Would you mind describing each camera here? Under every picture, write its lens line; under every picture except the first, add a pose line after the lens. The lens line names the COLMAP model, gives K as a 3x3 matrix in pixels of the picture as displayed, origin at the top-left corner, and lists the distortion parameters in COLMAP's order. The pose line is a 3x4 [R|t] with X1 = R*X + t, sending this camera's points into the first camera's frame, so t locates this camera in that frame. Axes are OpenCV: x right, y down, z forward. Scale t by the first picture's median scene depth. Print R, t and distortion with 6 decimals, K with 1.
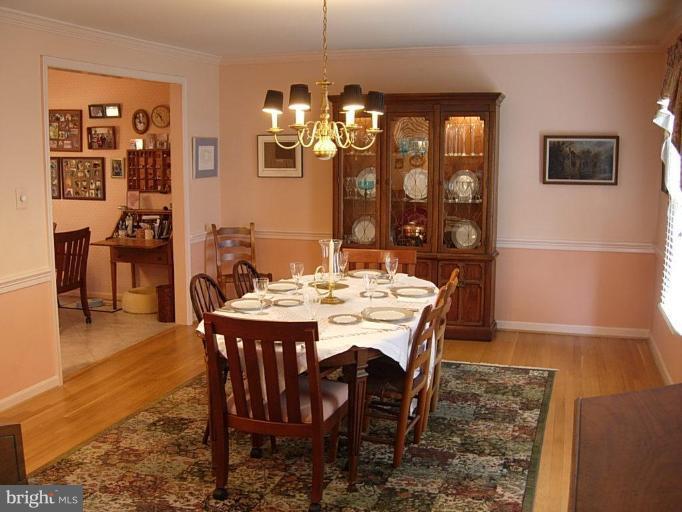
lens RADIAL K [[750.3, 0, 325.0], [0, 750.3, 254.2], [0, 0, 1]] dist [-0.146929, 0.070039]
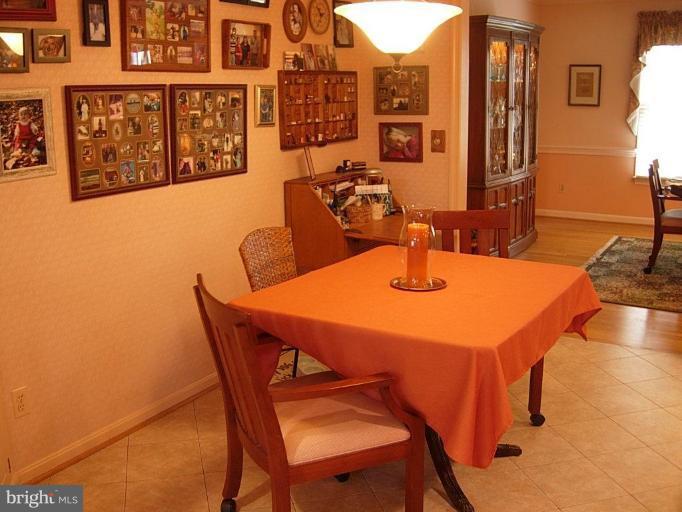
lens RADIAL K [[750.3, 0, 325.0], [0, 750.3, 254.2], [0, 0, 1]] dist [-0.146929, 0.070039]
pose [[0.205593, -0.214202, 0.954908, -1.042566], [0.153158, 0.970771, 0.184785, -0.139682], [-0.966579, 0.108261, 0.232391, 1.124597]]
